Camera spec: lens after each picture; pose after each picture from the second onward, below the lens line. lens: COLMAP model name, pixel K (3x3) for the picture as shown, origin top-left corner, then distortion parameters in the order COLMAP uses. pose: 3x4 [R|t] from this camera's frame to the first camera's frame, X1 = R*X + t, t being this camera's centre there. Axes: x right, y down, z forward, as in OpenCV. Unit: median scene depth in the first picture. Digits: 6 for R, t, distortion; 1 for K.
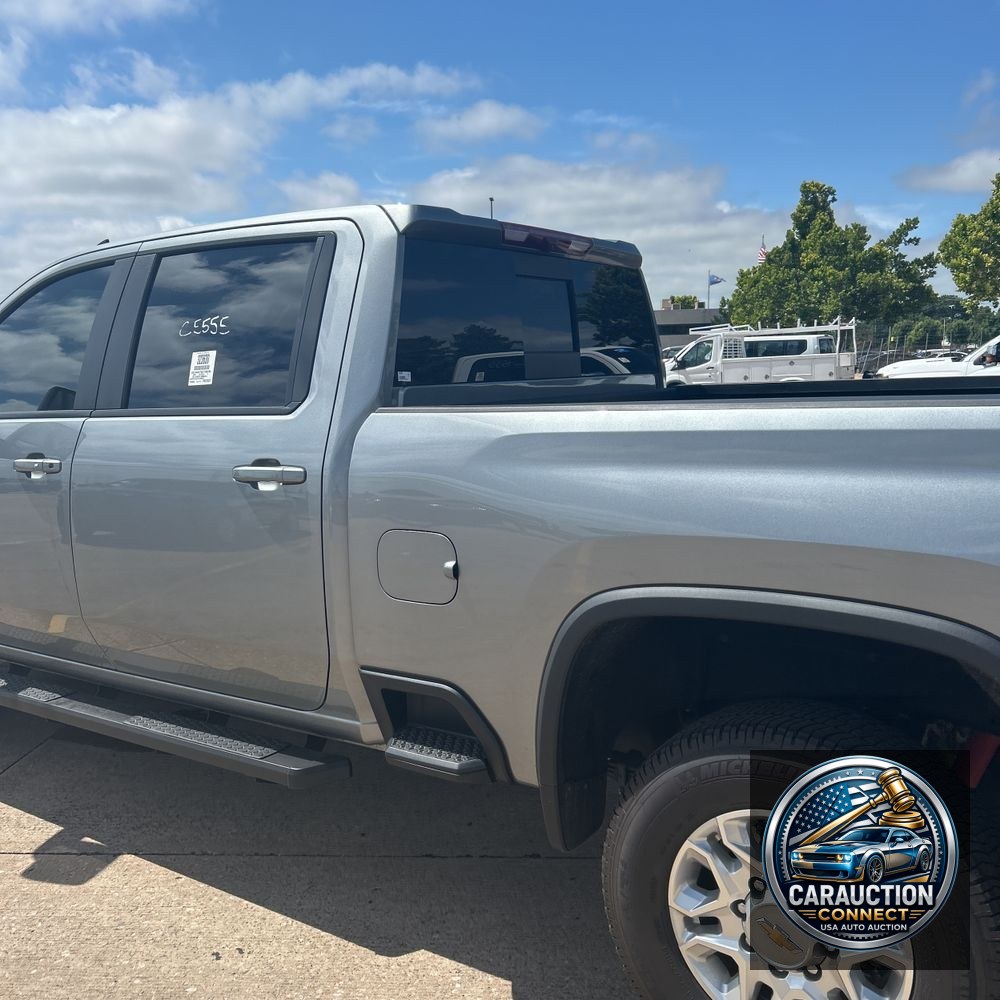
lens RADIAL K [[1005.9, 0, 497.6], [0, 1005.9, 482.1], [0, 0, 1]] dist [0.010890, 0.019872]
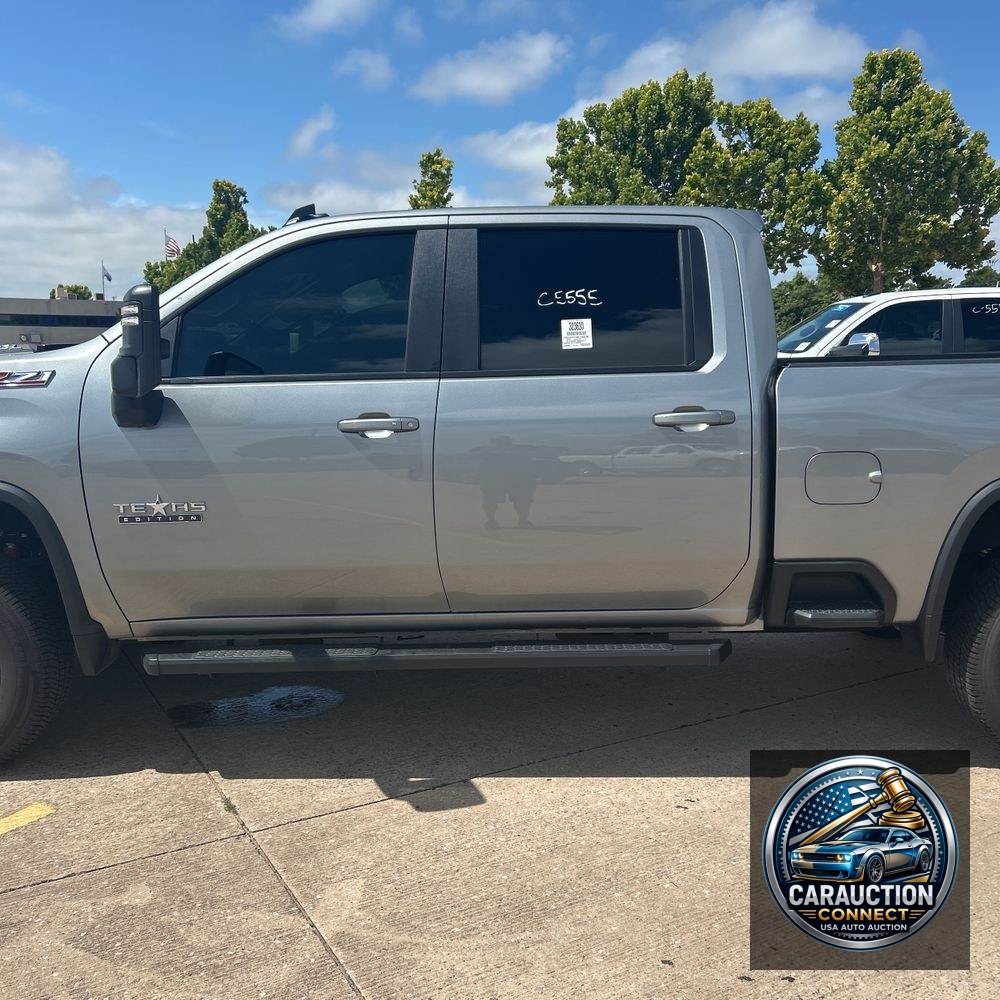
lens RADIAL K [[999.9, 0, 499.9], [0, 999.9, 521.2], [0, 0, 1]] dist [0.028922, -0.014043]
pose [[0.820596, -0.071717, 0.566991, -0.484576], [0.049270, 0.997279, 0.054836, 0.016238], [-0.569381, -0.017063, 0.821897, 0.045035]]
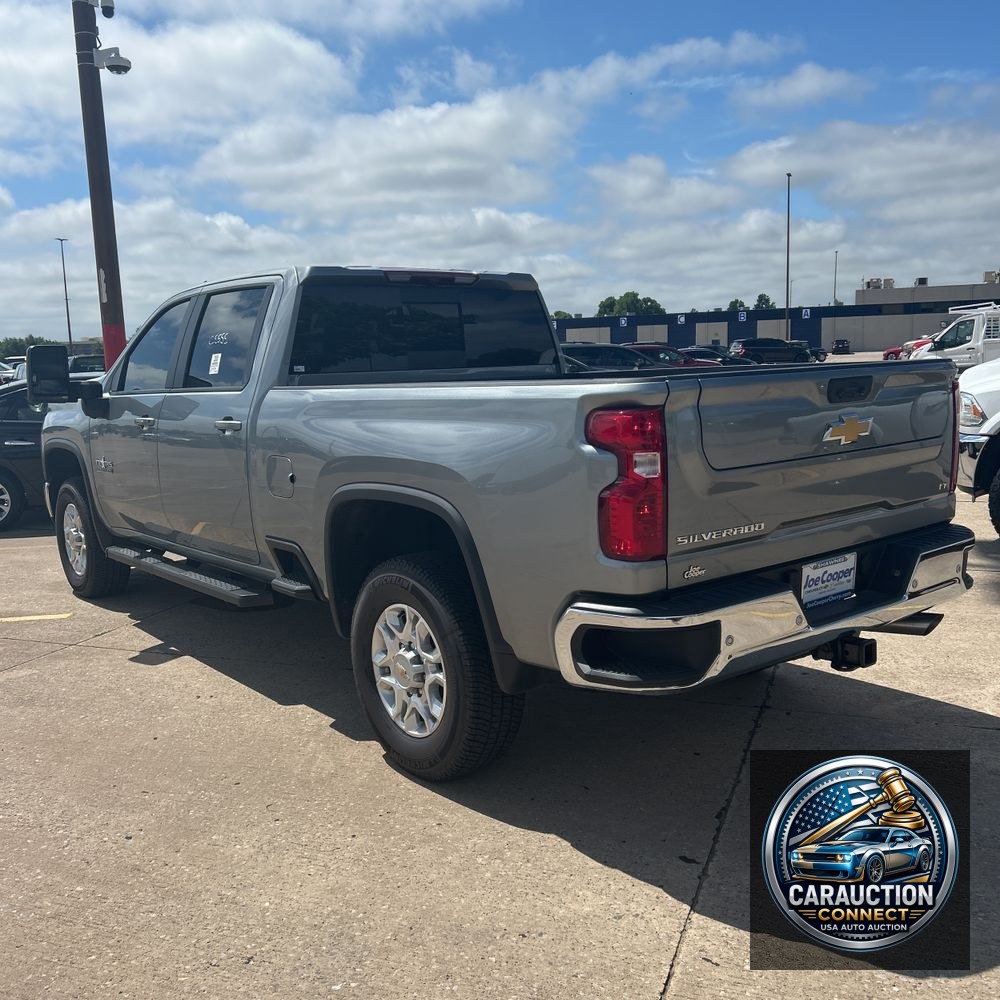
lens RADIAL K [[982.9, 0, 500.0], [0, 982.9, 500.0], [0, 0, 1]] dist [0.153972, -0.302482]
pose [[0.957854, 0.035678, -0.285030, 0.299876], [-0.025378, 0.998887, 0.039750, 0.017378], [0.286131, -0.030842, 0.957694, -0.214870]]
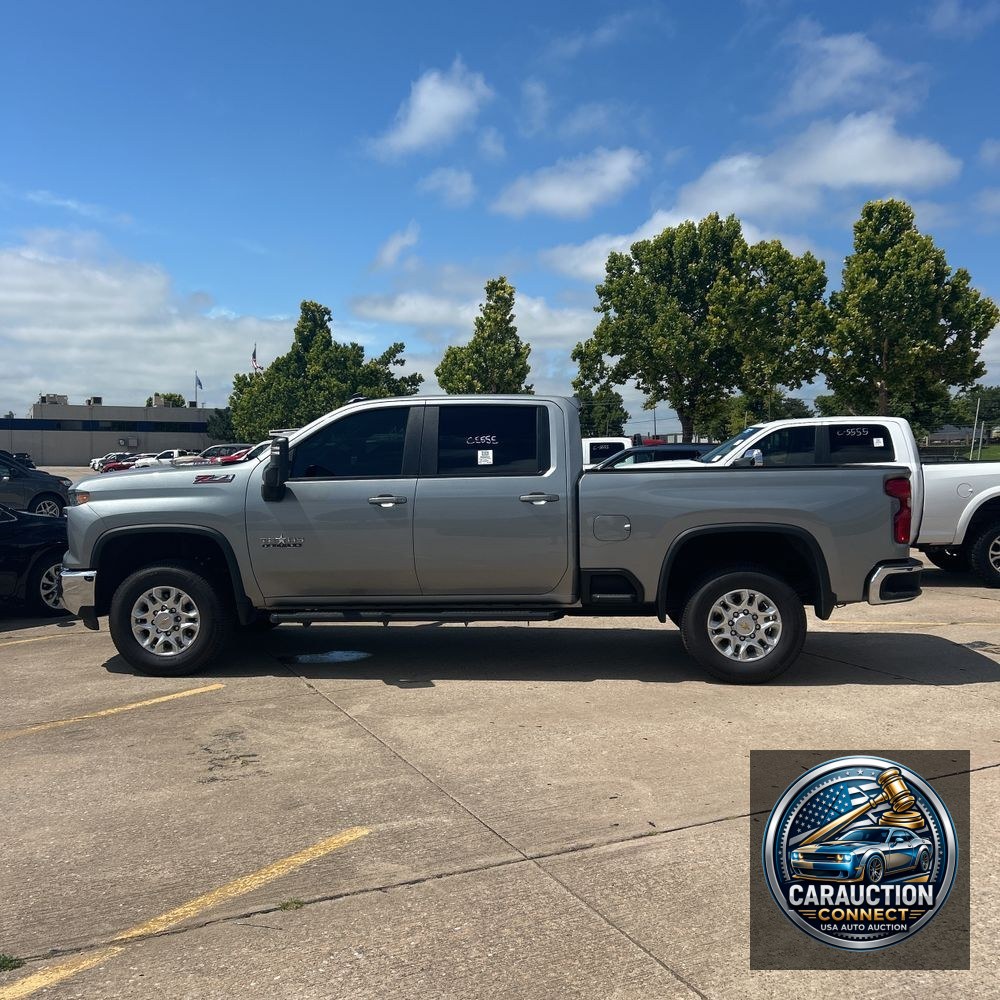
lens RADIAL K [[1024.7, 0, 500.0], [0, 1024.7, 500.0], [0, 0, 1]] dist [0.069631, -0.000654]
pose [[0.861811, 0.003249, 0.507219, -0.697758], [0.038353, 0.996699, -0.071550, 0.075947], [-0.505778, 0.081116, 0.858842, -0.510664]]
